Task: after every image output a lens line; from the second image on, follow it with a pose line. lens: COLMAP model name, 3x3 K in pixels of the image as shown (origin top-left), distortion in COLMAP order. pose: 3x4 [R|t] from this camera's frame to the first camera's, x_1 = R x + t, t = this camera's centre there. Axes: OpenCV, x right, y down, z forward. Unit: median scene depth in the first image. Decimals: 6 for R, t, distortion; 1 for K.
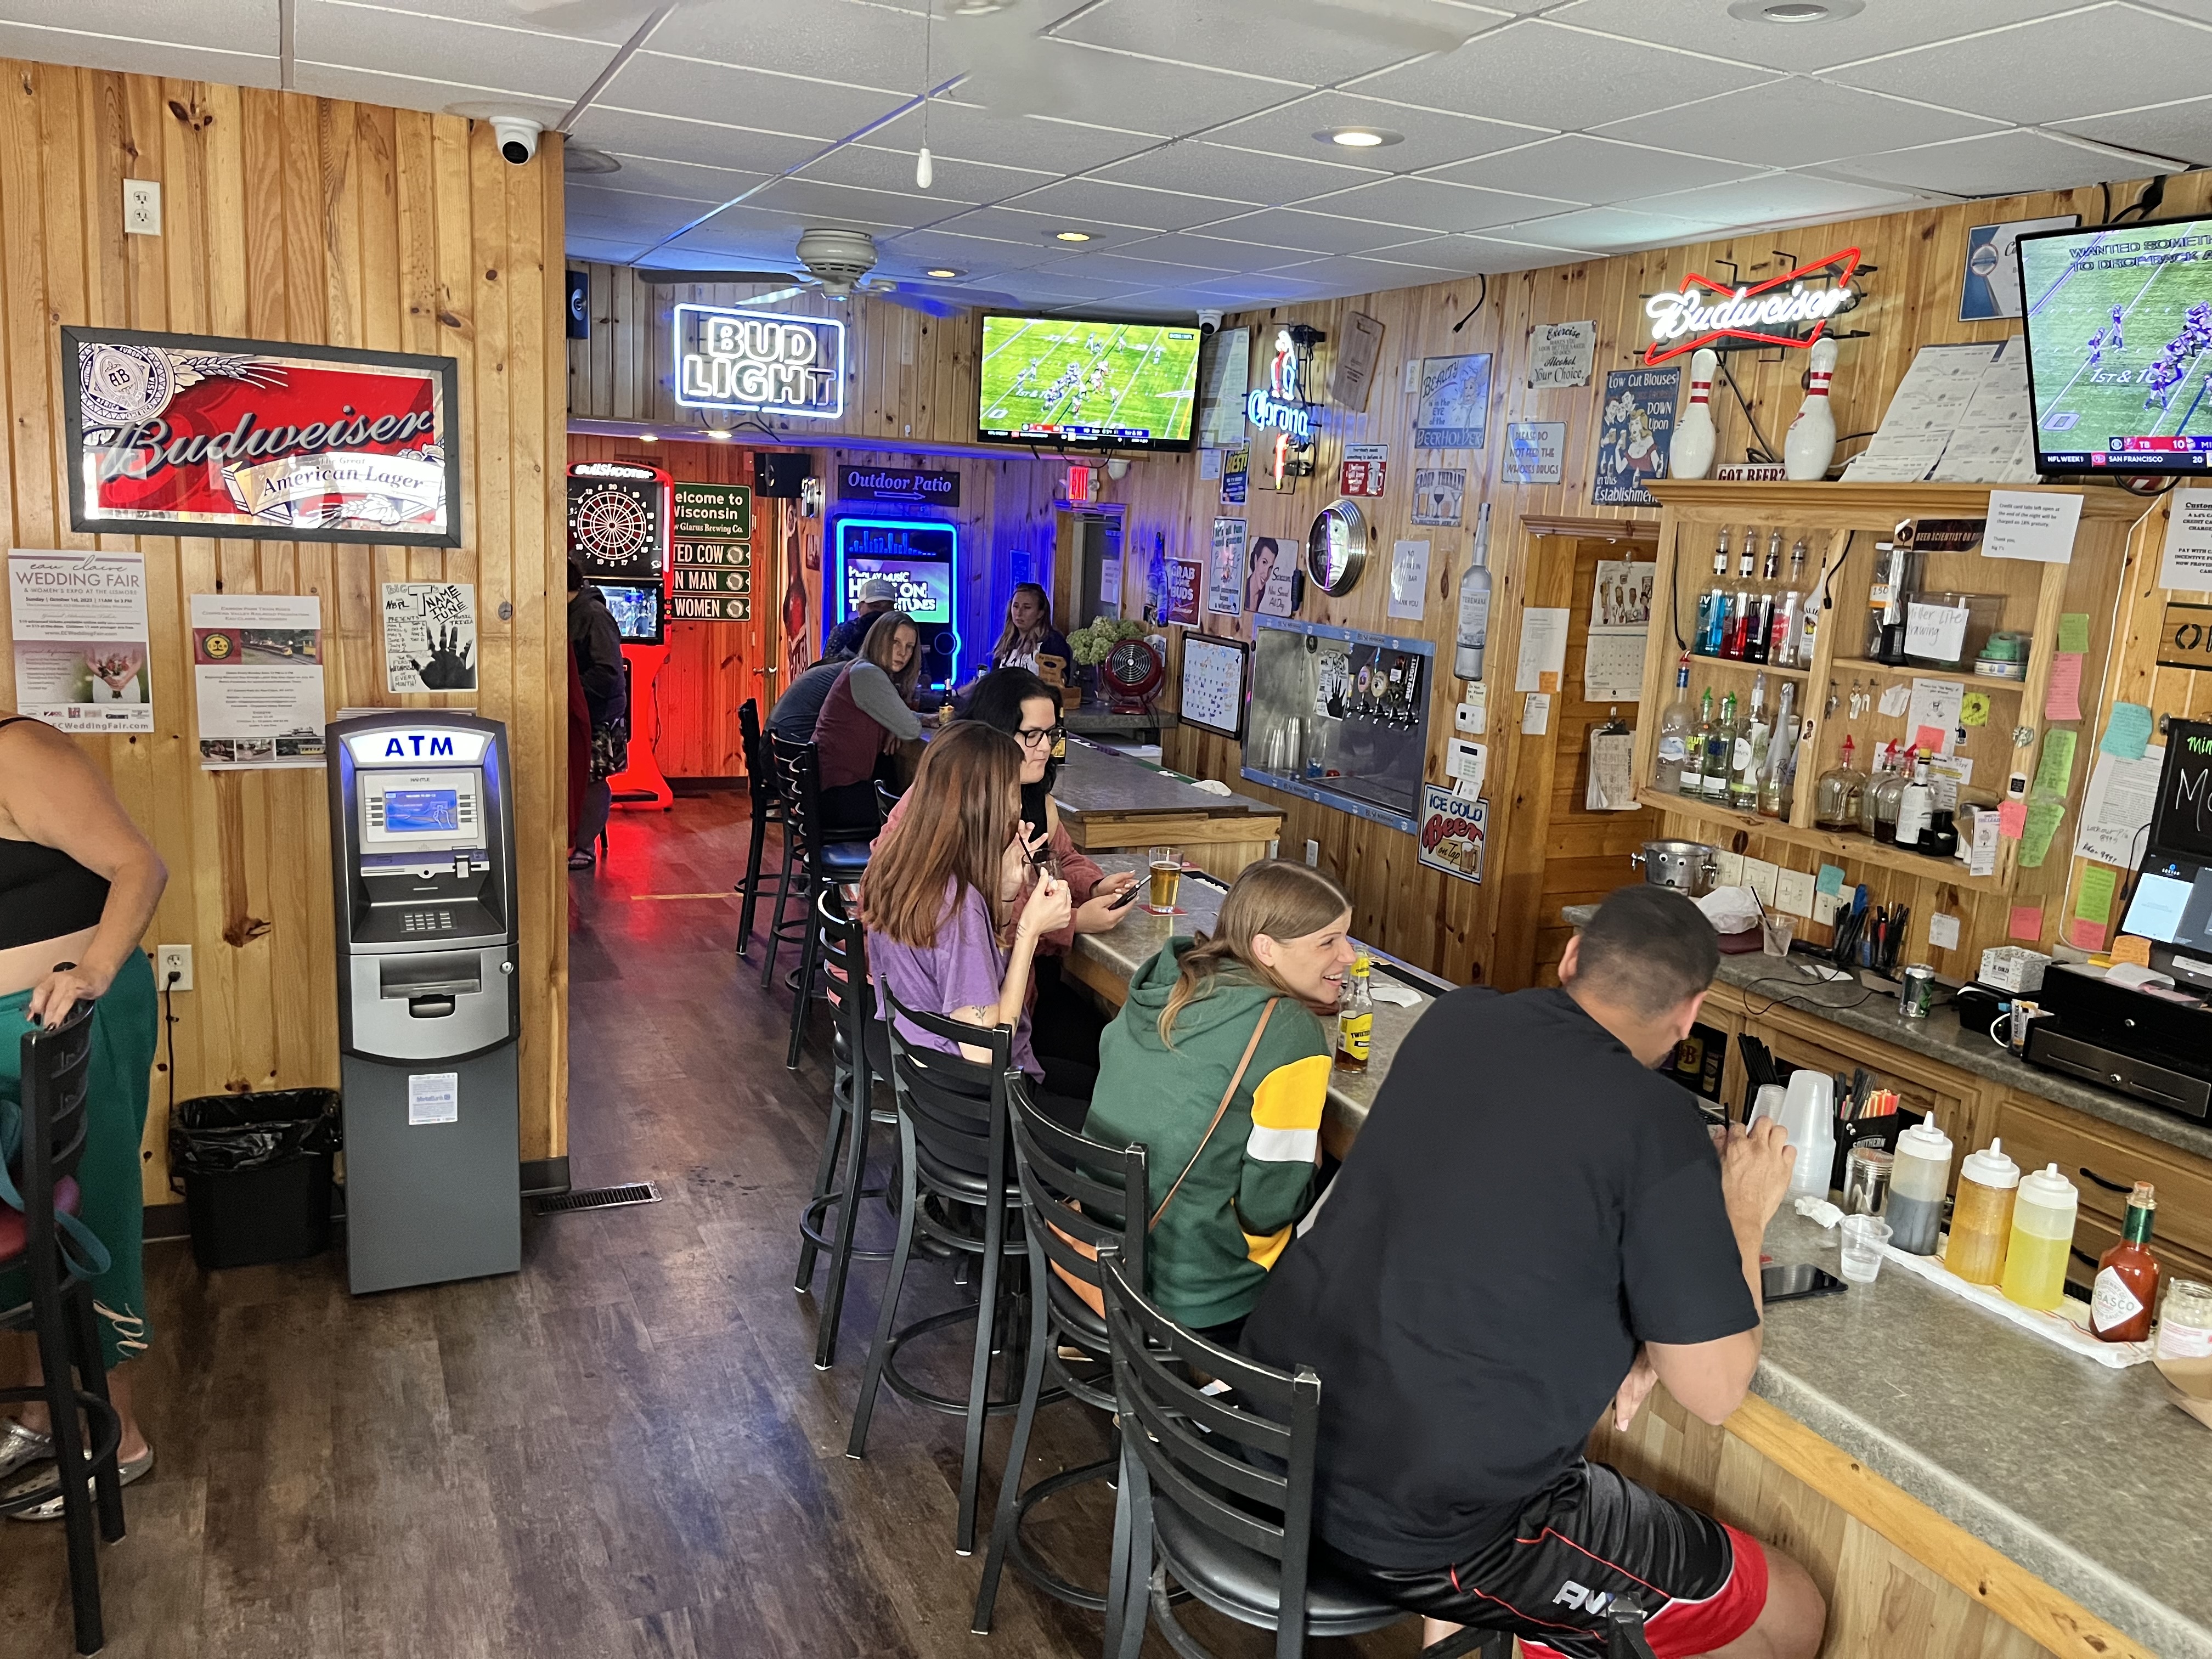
lens RADIAL K [[1685.0, 0, 1100.3], [0, 1685.0, 829.9], [0, 0, 1]] dist [0.050104, -0.073448]
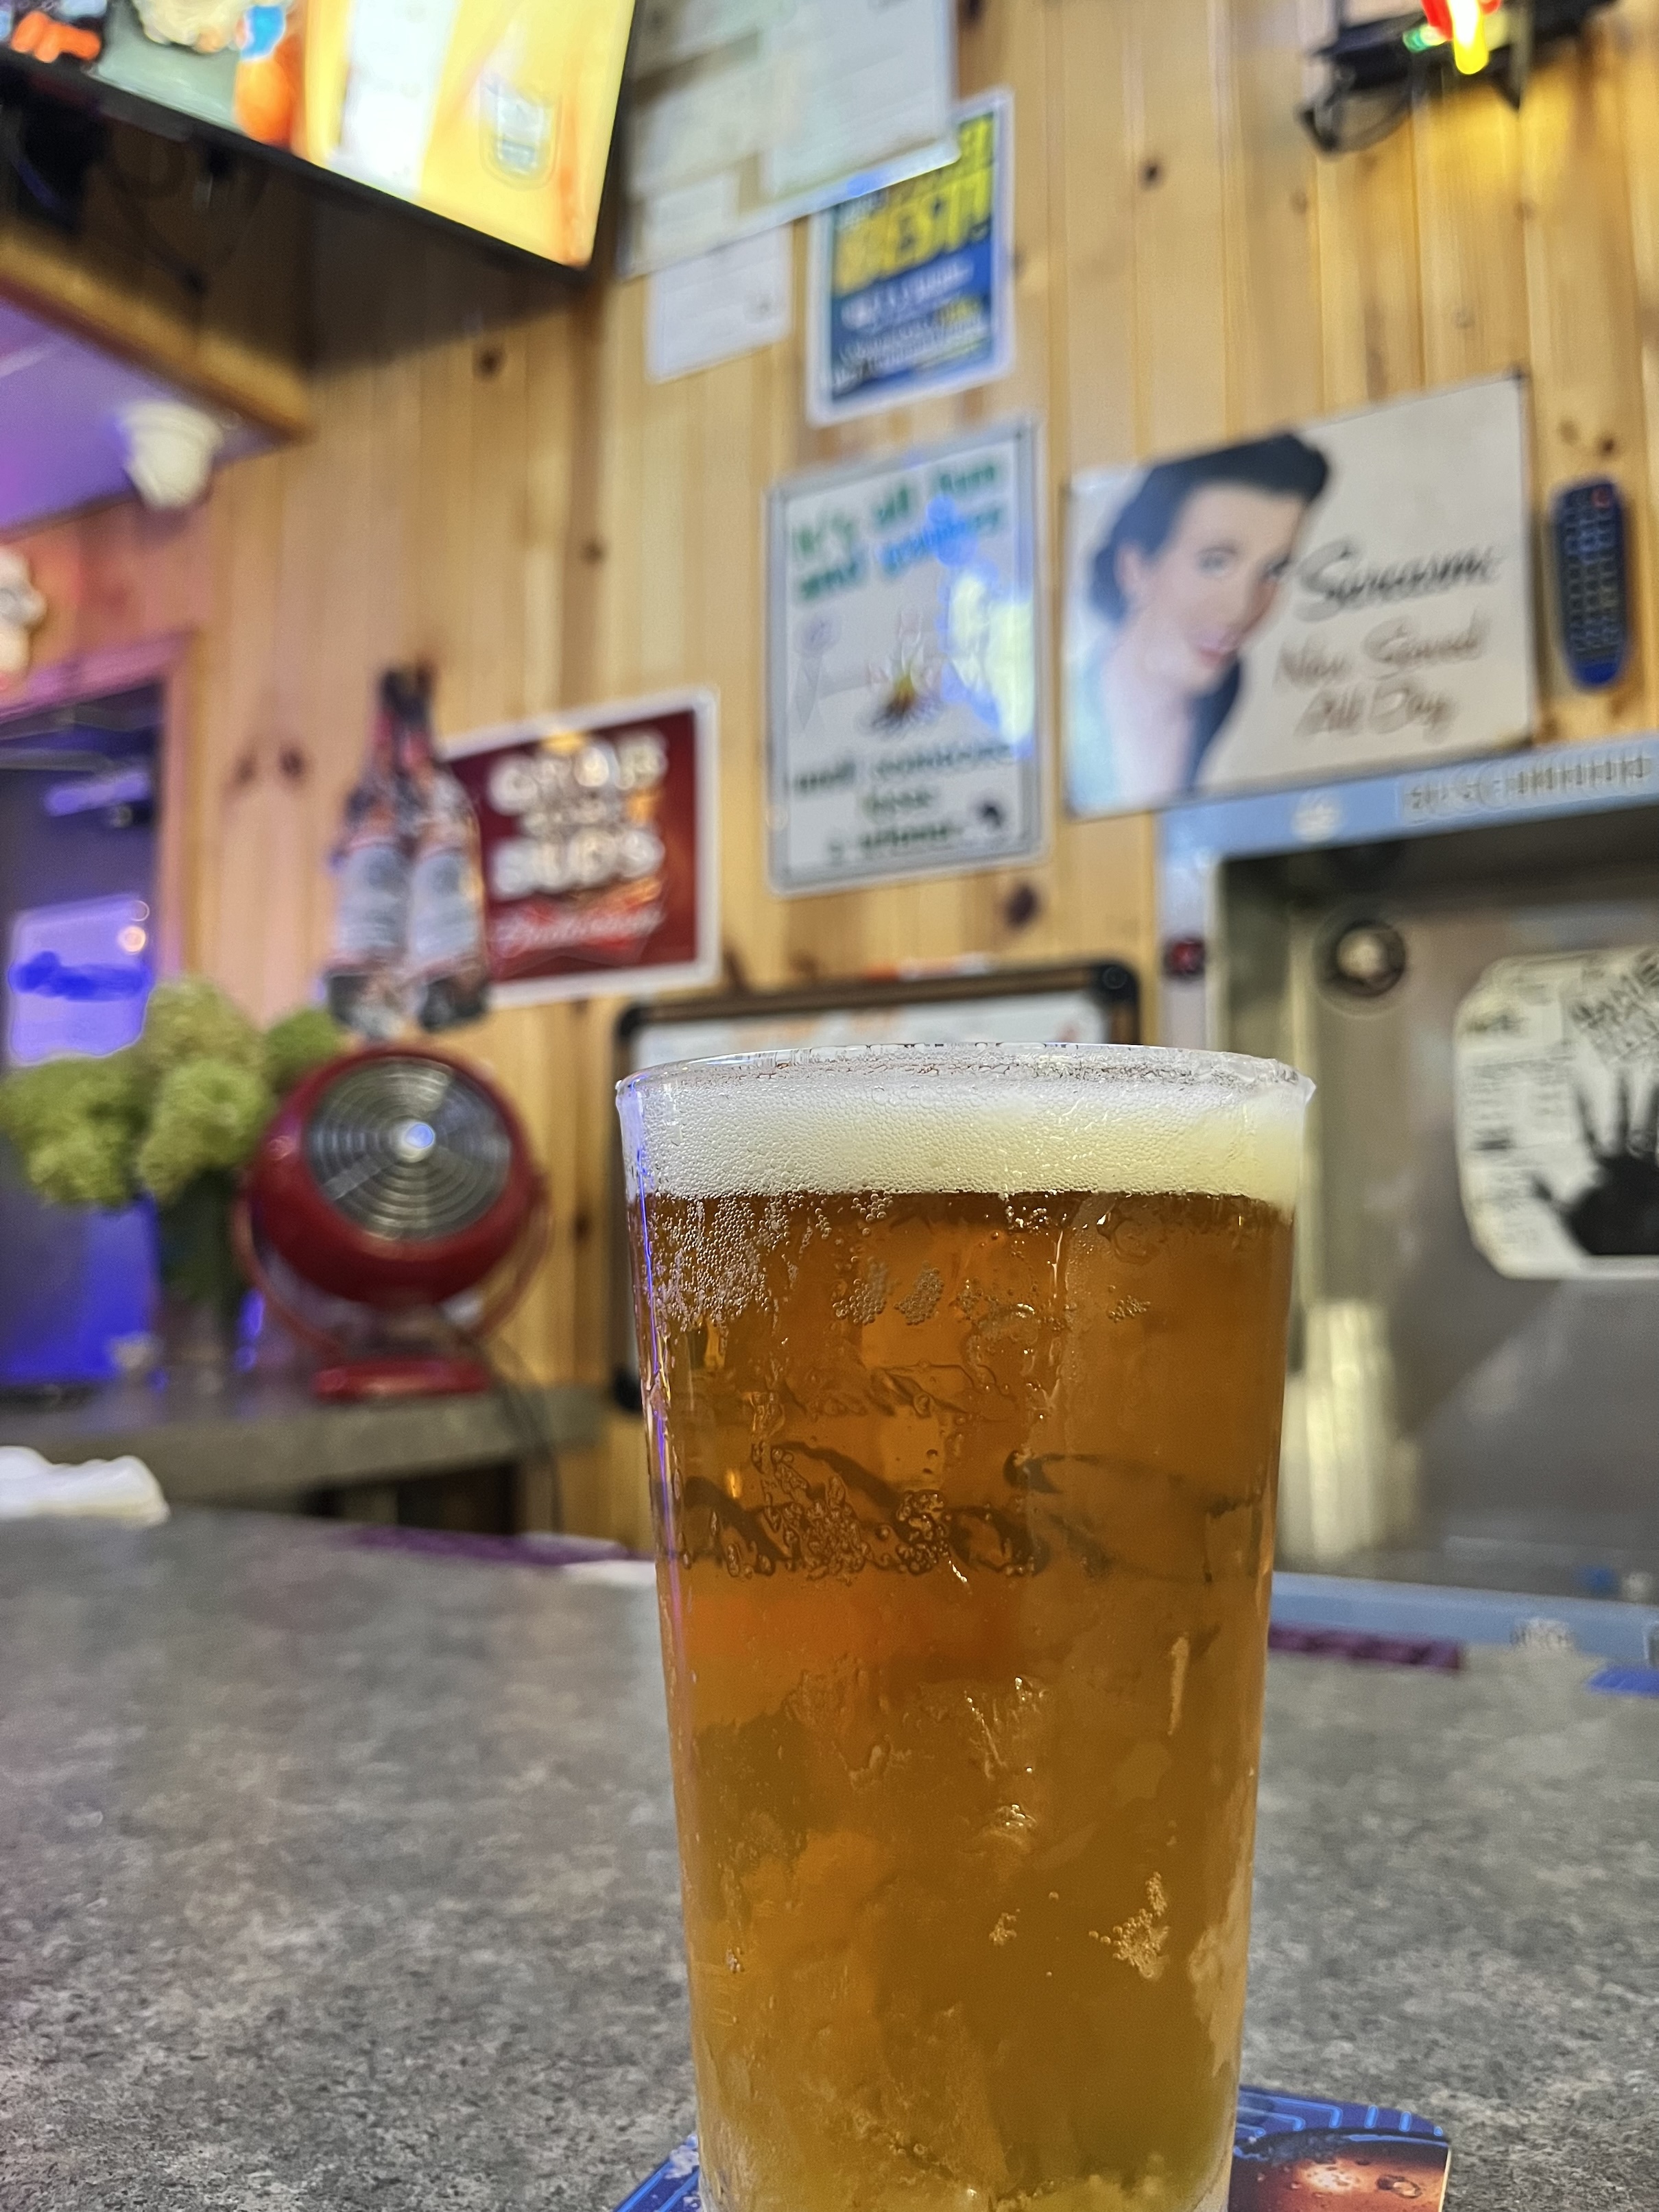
lens RADIAL K [[1685.1, 0, 848.2], [0, 1685.1, 1100.3], [0, 0, 1]] dist [0.050104, -0.073448]
pose [[0.824952, -0.002765, 0.565196, -0.088859], [0.153169, 0.963662, -0.218849, -0.082608], [-0.544053, 0.267111, 0.795398, 1.315739]]
